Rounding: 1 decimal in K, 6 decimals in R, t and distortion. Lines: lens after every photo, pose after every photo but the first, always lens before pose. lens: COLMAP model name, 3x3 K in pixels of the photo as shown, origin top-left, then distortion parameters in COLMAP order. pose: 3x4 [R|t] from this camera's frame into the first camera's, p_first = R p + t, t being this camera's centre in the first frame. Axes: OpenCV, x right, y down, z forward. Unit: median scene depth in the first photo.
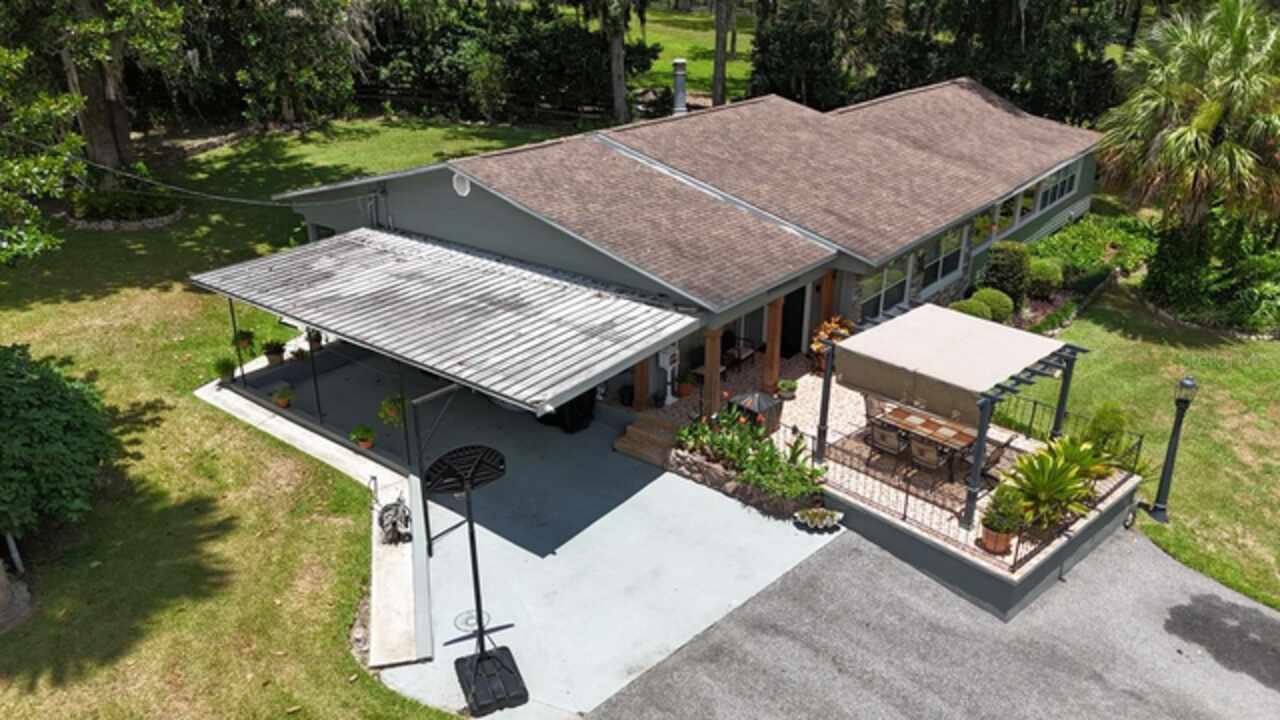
lens RADIAL K [[943.9, 0, 640.0], [0, 943.9, 360.0], [0, 0, 1]] dist [0.077511, -0.075163]
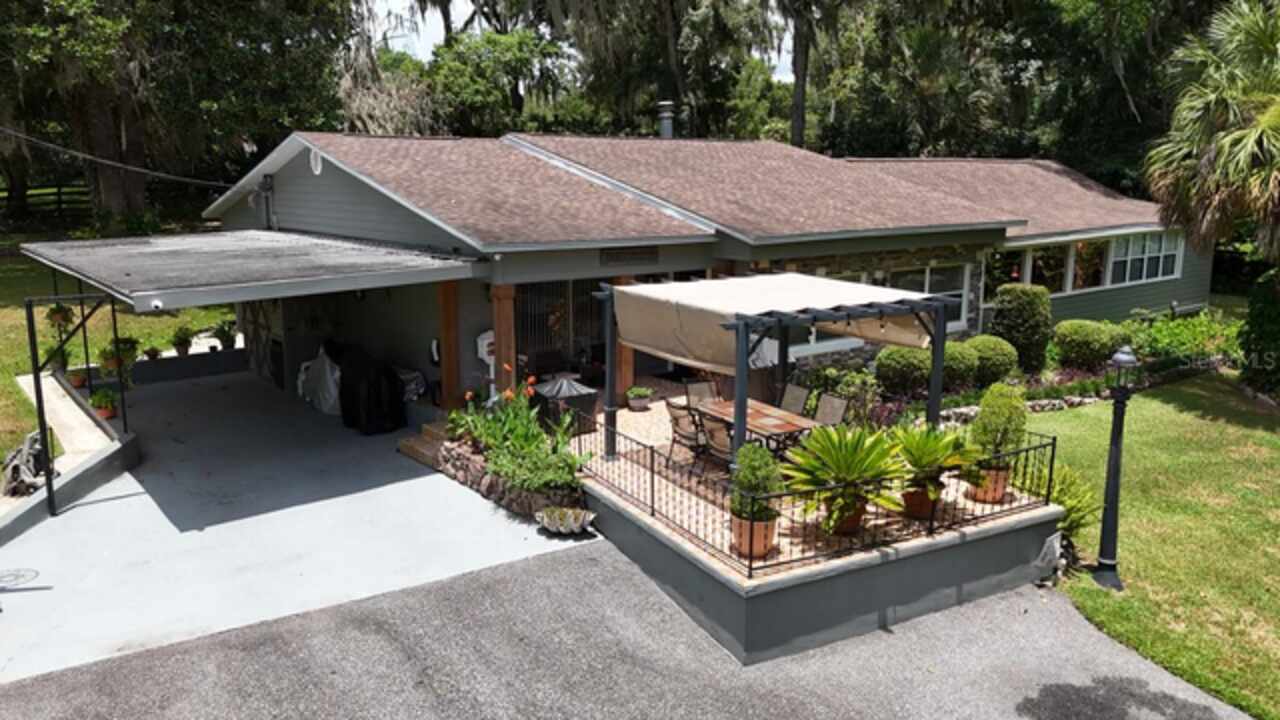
lens RADIAL K [[943.9, 0, 640.0], [0, 943.9, 360.0], [0, 0, 1]] dist [0.077511, -0.075163]
pose [[0.974617, 0.043964, -0.219521, 0.360736], [-0.088316, 0.976512, -0.196532, 0.168910], [0.205725, 0.210931, 0.955607, 0.279477]]
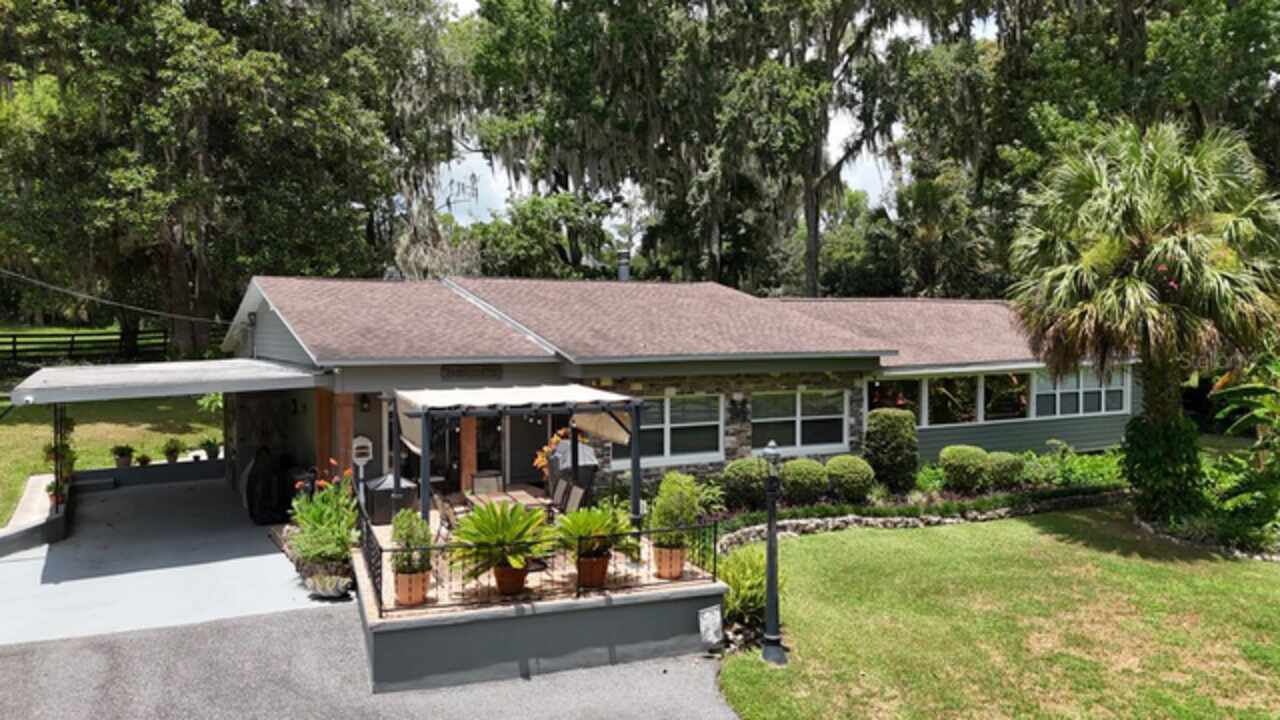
lens RADIAL K [[943.9, 0, 640.0], [0, 943.9, 360.0], [0, 0, 1]] dist [0.077511, -0.075163]
pose [[0.927305, 0.011168, -0.374140, 0.696452], [-0.144183, 0.933080, -0.329505, 0.201145], [0.345423, 0.359496, 0.866859, 0.263607]]
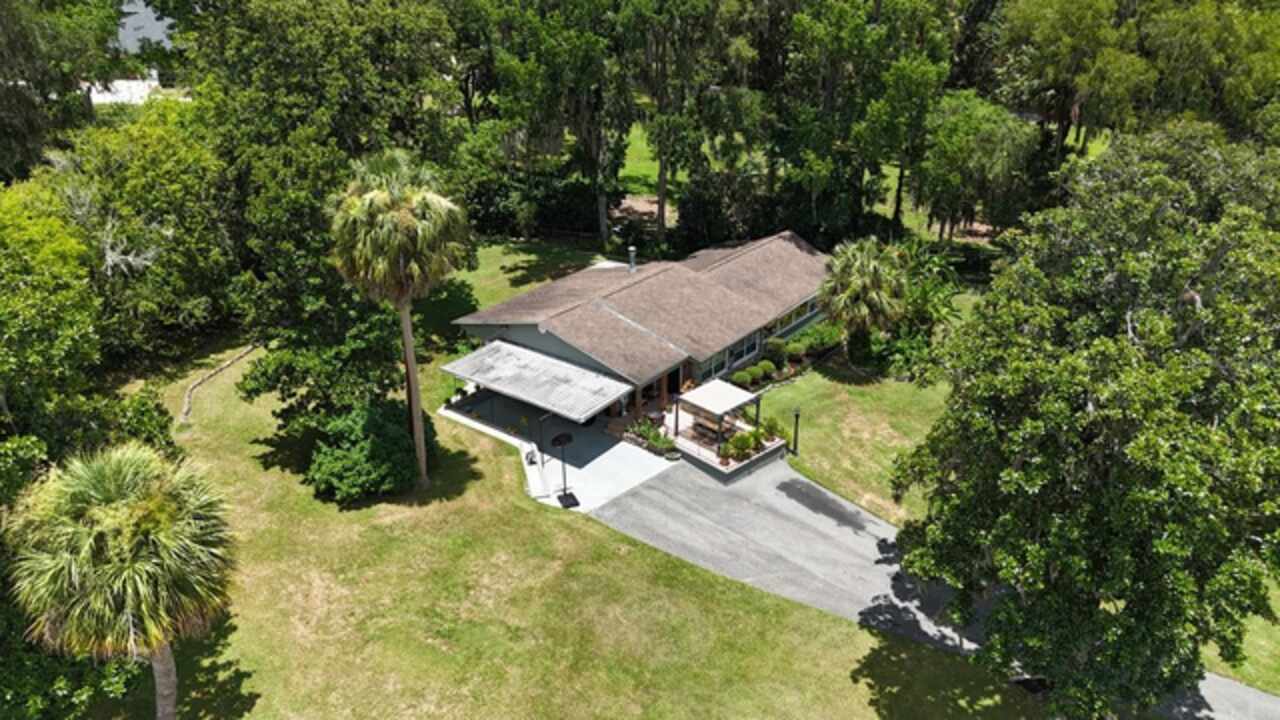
lens RADIAL K [[943.9, 0, 640.0], [0, 943.9, 360.0], [0, 0, 1]] dist [0.077511, -0.075163]
pose [[0.999842, -0.006974, 0.016323, 0.036419], [0.006583, 0.999693, 0.023880, -0.183585], [-0.016485, -0.023769, 0.999582, -1.751425]]
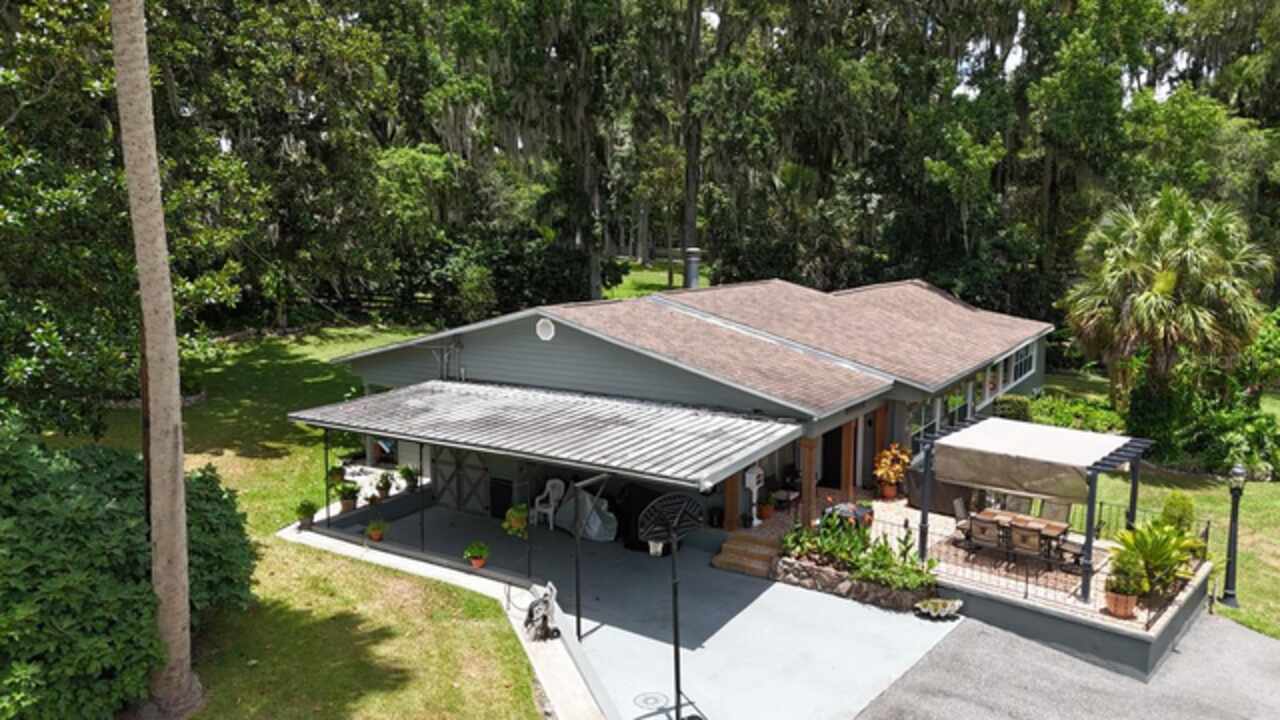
lens RADIAL K [[943.9, 0, 640.0], [0, 943.9, 360.0], [0, 0, 1]] dist [0.077511, -0.075163]
pose [[0.993843, -0.010586, 0.110294, -0.229509], [0.038789, 0.965676, -0.256837, 0.147374], [-0.103790, 0.259534, 0.960141, -0.037764]]
